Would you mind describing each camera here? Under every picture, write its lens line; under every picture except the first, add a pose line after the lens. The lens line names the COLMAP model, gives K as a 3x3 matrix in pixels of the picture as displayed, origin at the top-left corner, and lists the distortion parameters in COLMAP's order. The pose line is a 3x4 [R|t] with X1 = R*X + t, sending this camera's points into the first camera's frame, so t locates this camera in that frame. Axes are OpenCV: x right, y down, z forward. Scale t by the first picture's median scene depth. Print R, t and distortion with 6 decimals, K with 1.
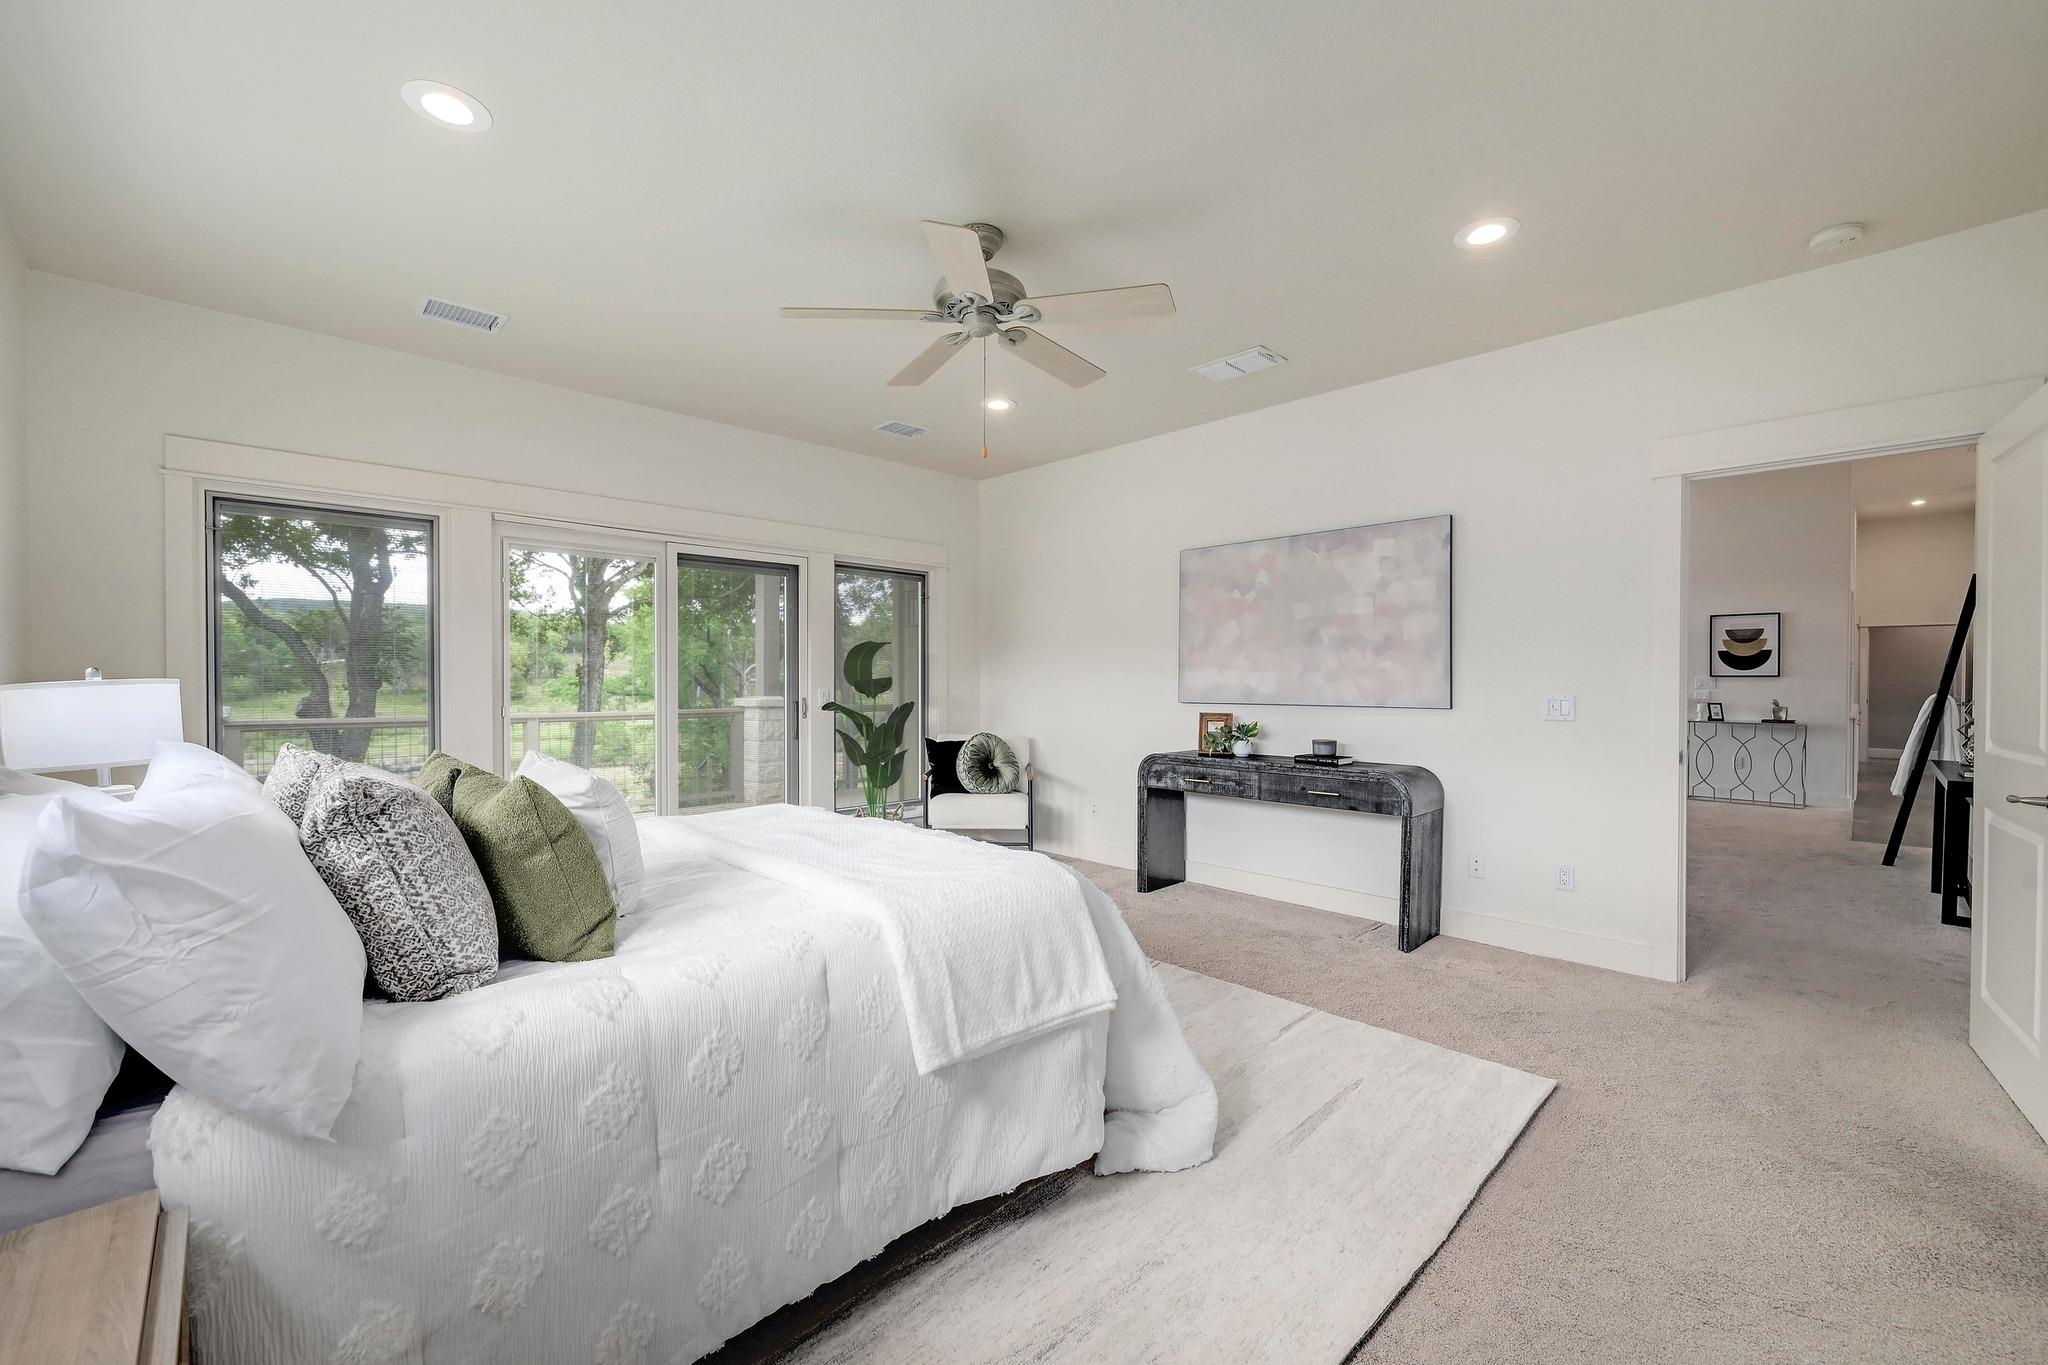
lens RADIAL K [[824.7, 0, 1026.0], [0, 824.7, 682.1], [0, 0, 1]] dist [0.001620, 0.000508]
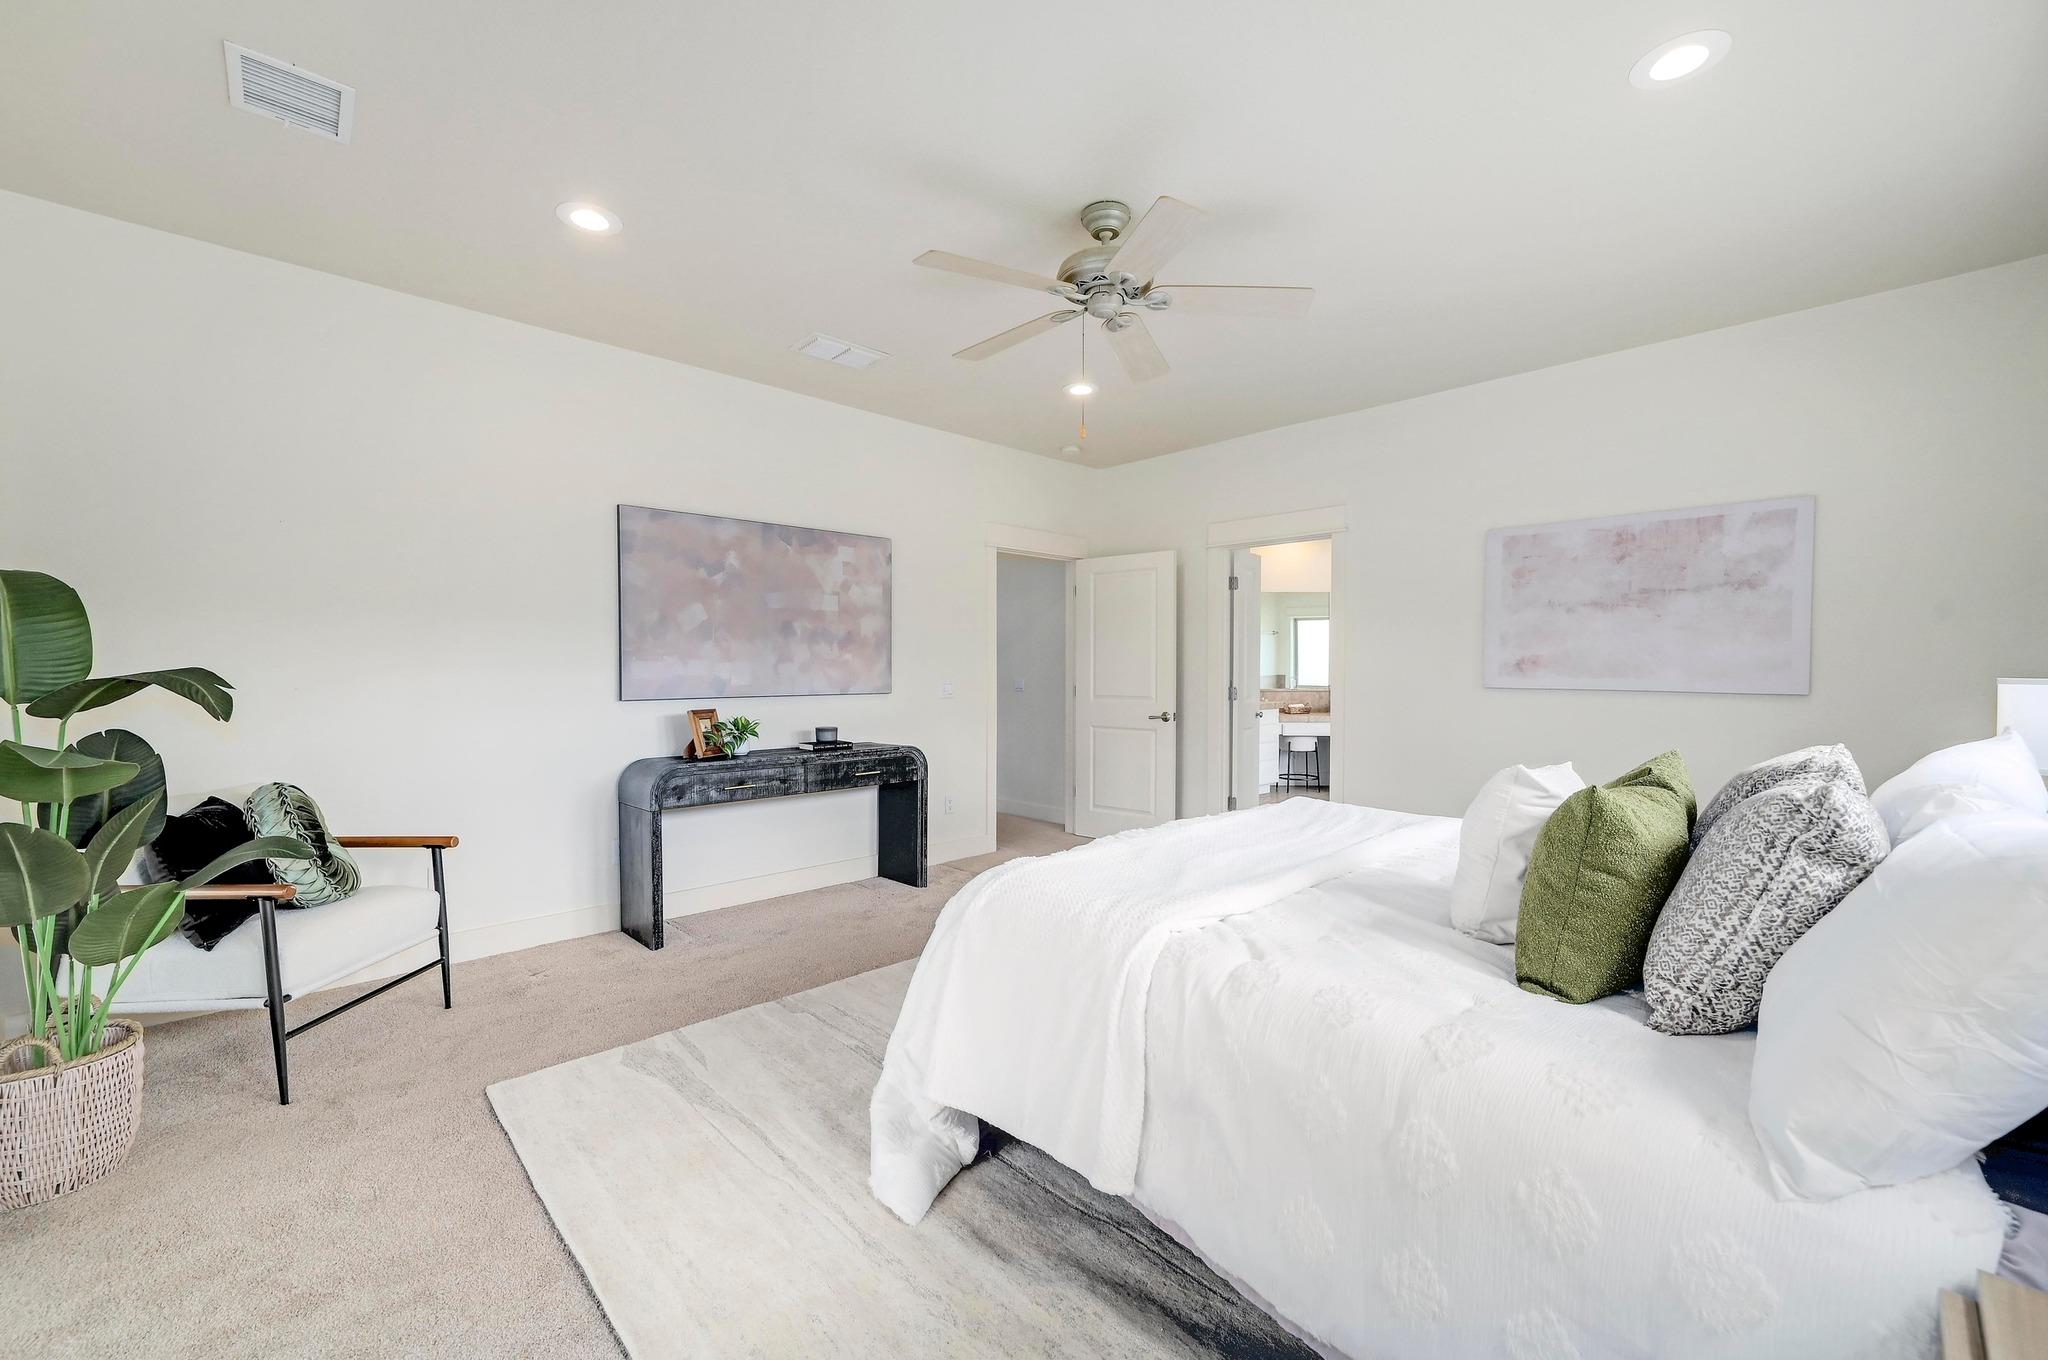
lens RADIAL K [[826.0, 0, 1027.9], [0, 826.0, 677.3], [0, 0, 1]] dist [0.001433, 0.000889]
pose [[0.013423, -0.006952, 0.999886, -0.666721], [0.009712, 0.999930, 0.006822, 0.001278], [-0.999863, 0.009619, 0.013490, 0.697056]]
